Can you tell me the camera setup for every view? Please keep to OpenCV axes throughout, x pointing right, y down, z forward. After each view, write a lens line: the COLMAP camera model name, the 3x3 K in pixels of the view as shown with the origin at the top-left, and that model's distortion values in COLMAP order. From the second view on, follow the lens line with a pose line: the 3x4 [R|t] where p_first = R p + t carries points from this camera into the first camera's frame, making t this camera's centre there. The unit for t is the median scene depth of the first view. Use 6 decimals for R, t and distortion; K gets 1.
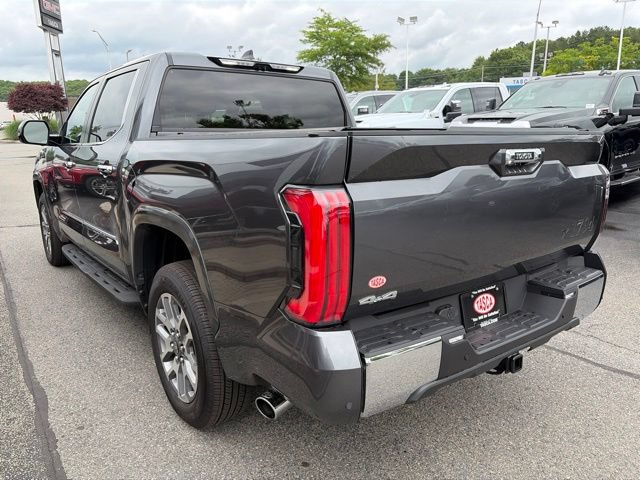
lens RADIAL K [[490.9, 0, 316.9], [0, 490.9, 241.0], [0, 0, 1]] dist [0.055701, -0.055489]
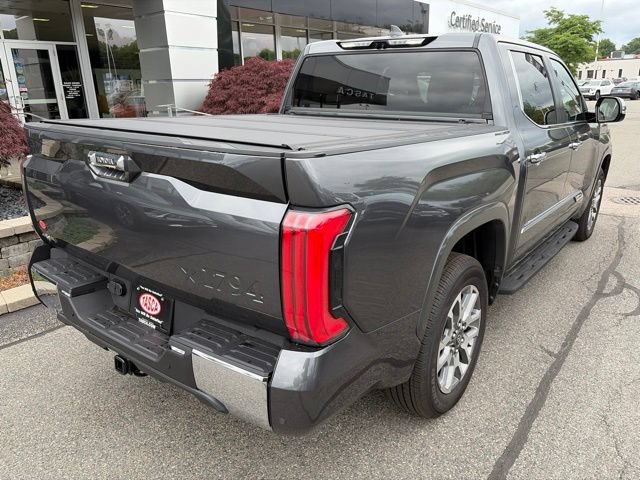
lens RADIAL K [[485.6, 0, 320.0], [0, 485.6, 240.0], [0, 0, 1]] dist [0.051695, -0.079010]
pose [[0.269387, 0.291376, -0.917895, 0.978098], [-0.205562, 0.948561, 0.240781, -0.230361], [0.940837, 0.123821, 0.315426, 0.745804]]
